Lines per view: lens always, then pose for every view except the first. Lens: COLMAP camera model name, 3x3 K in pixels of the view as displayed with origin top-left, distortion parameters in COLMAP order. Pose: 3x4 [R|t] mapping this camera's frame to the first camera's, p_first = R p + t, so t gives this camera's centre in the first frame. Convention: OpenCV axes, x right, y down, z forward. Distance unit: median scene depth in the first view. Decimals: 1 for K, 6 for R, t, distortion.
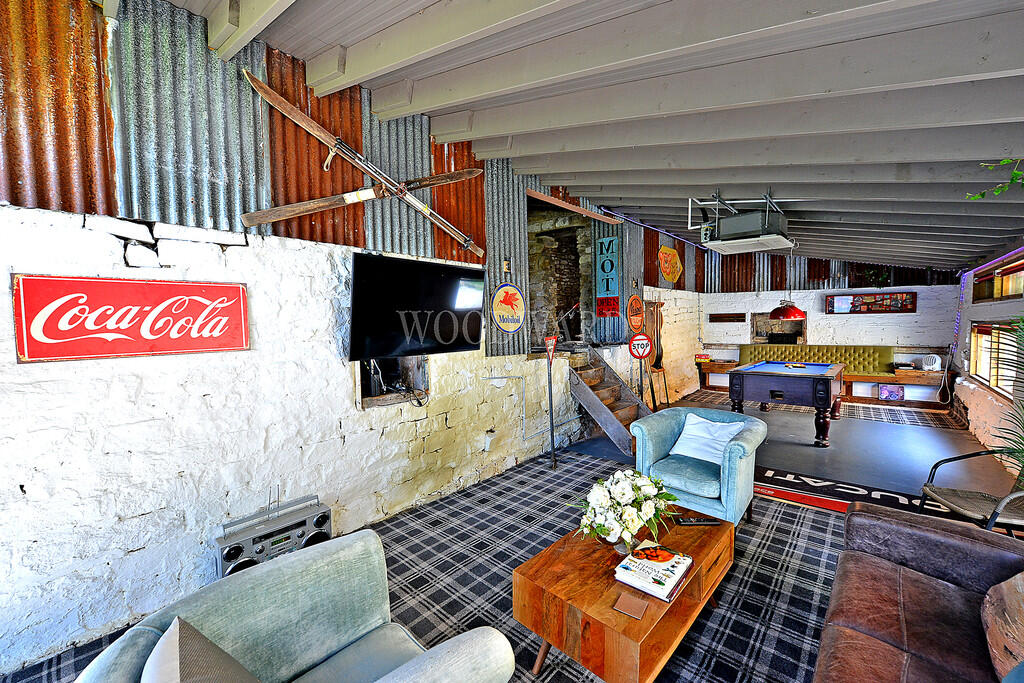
lens RADIAL K [[415.0, 0, 513.7], [0, 415.0, 337.2], [0, 0, 1]] dist [0.000644, -0.000048]
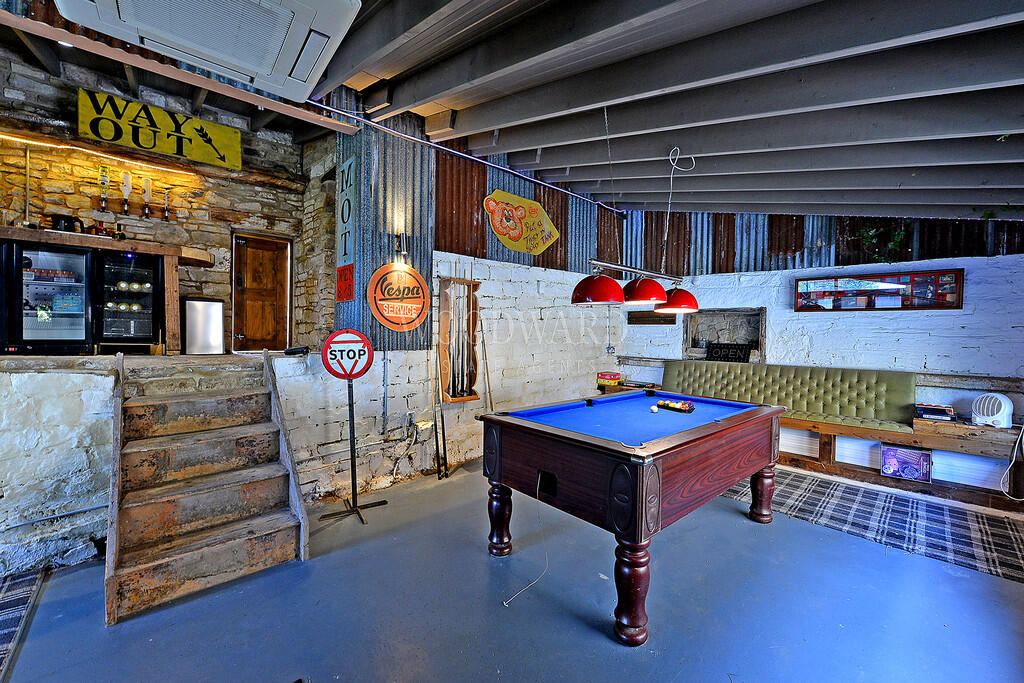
lens RADIAL K [[404.8, 0, 513.9], [0, 404.8, 339.7], [0, 0, 1]] dist [-0.008564, -0.000356]
pose [[0.992460, 0.030464, -0.118724, 0.482876], [-0.032014, 0.999425, -0.011170, 0.002163], [0.118316, 0.014886, 0.992864, 0.448242]]
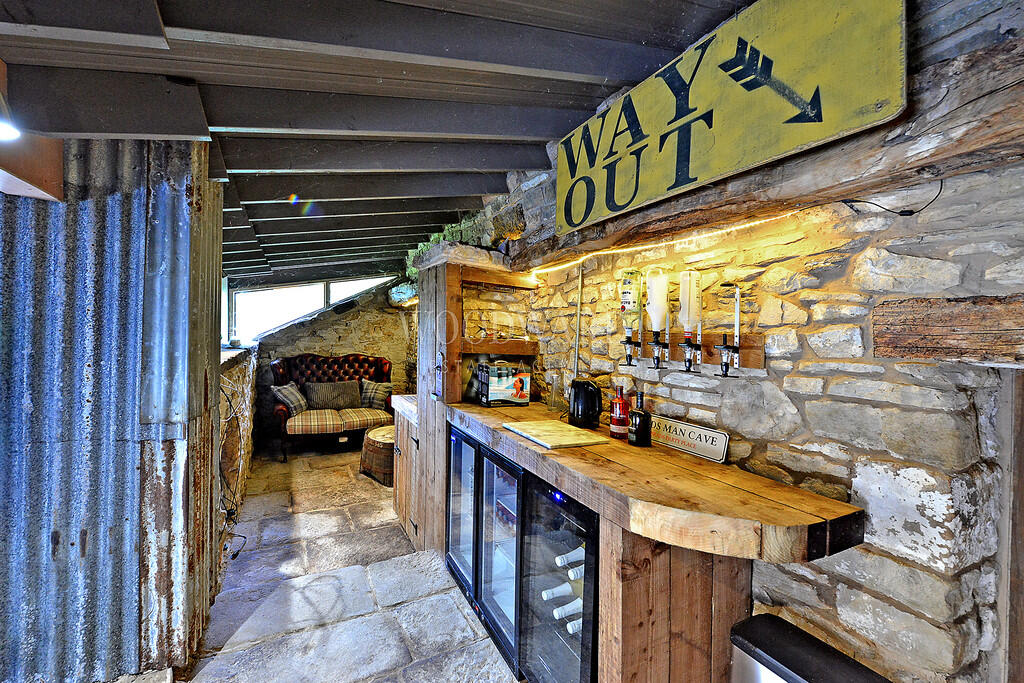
lens RADIAL K [[415.0, 0, 513.7], [0, 415.0, 337.2], [0, 0, 1]] dist [0.000644, -0.000048]
pose [[-0.356763, 0.005293, -0.934180, 0.118659], [-0.075194, 0.996577, 0.034362, -0.192551], [0.931164, 0.082504, -0.355143, 0.973659]]
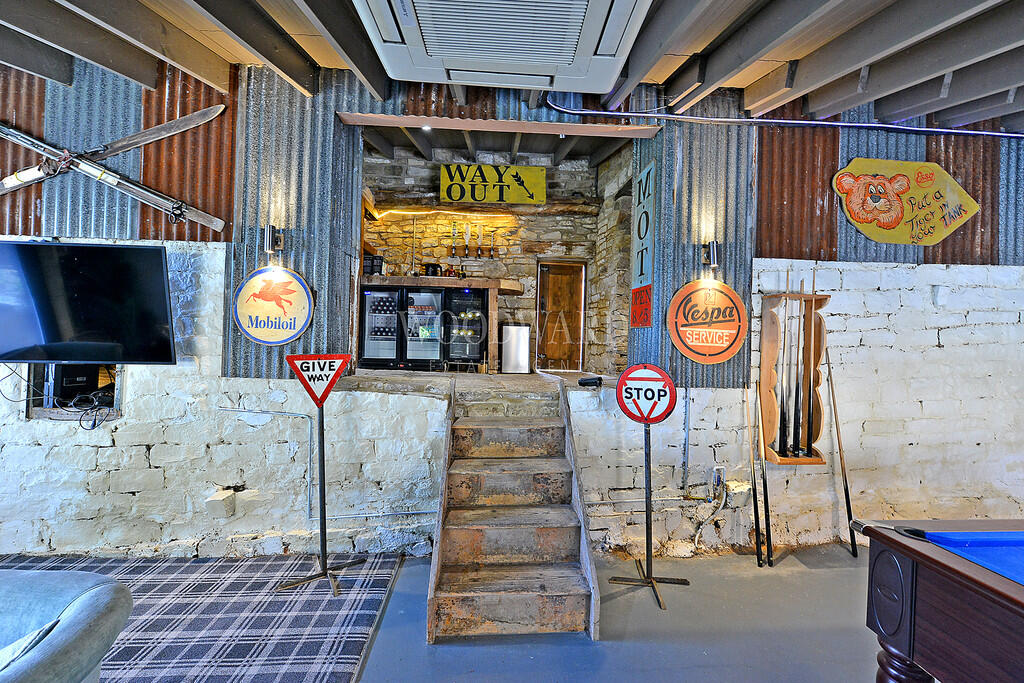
lens RADIAL K [[404.8, 0, 513.9], [0, 404.8, 339.7], [0, 0, 1]] dist [-0.008564, -0.000356]
pose [[0.702052, 0.035148, -0.711258, 0.431033], [-0.055297, 0.998456, -0.005240, -0.021323], [0.709976, 0.043009, 0.702911, 0.512973]]
